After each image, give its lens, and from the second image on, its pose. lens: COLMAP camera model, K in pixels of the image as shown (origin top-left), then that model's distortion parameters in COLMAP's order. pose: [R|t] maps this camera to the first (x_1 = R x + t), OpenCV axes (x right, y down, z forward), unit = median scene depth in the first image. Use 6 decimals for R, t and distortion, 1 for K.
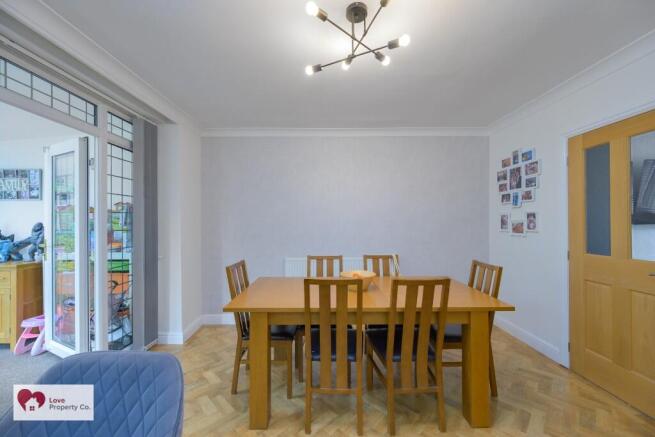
lens RADIAL K [[262.3, 0, 324.1], [0, 262.3, 220.7], [0, 0, 1]] dist [-0.000473, 0.000164]
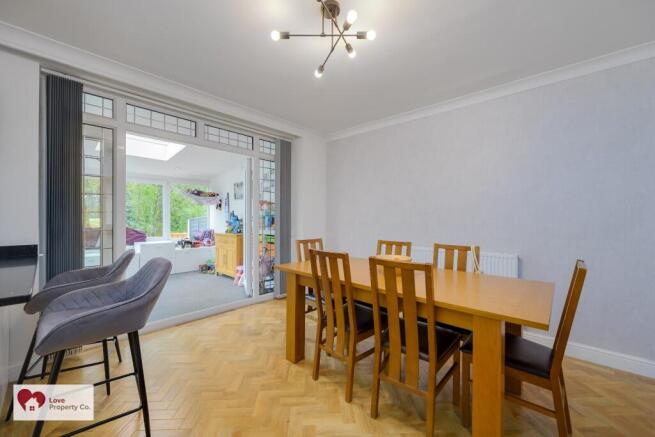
lens RADIAL K [[262.3, 0, 322.1], [0, 262.3, 219.4], [0, 0, 1]] dist [-0.000473, 0.000164]
pose [[0.725868, 0.010389, -0.687756, 0.497146], [-0.004552, 0.999937, 0.010300, 0.043616], [0.687819, -0.004346, 0.725869, 0.103002]]
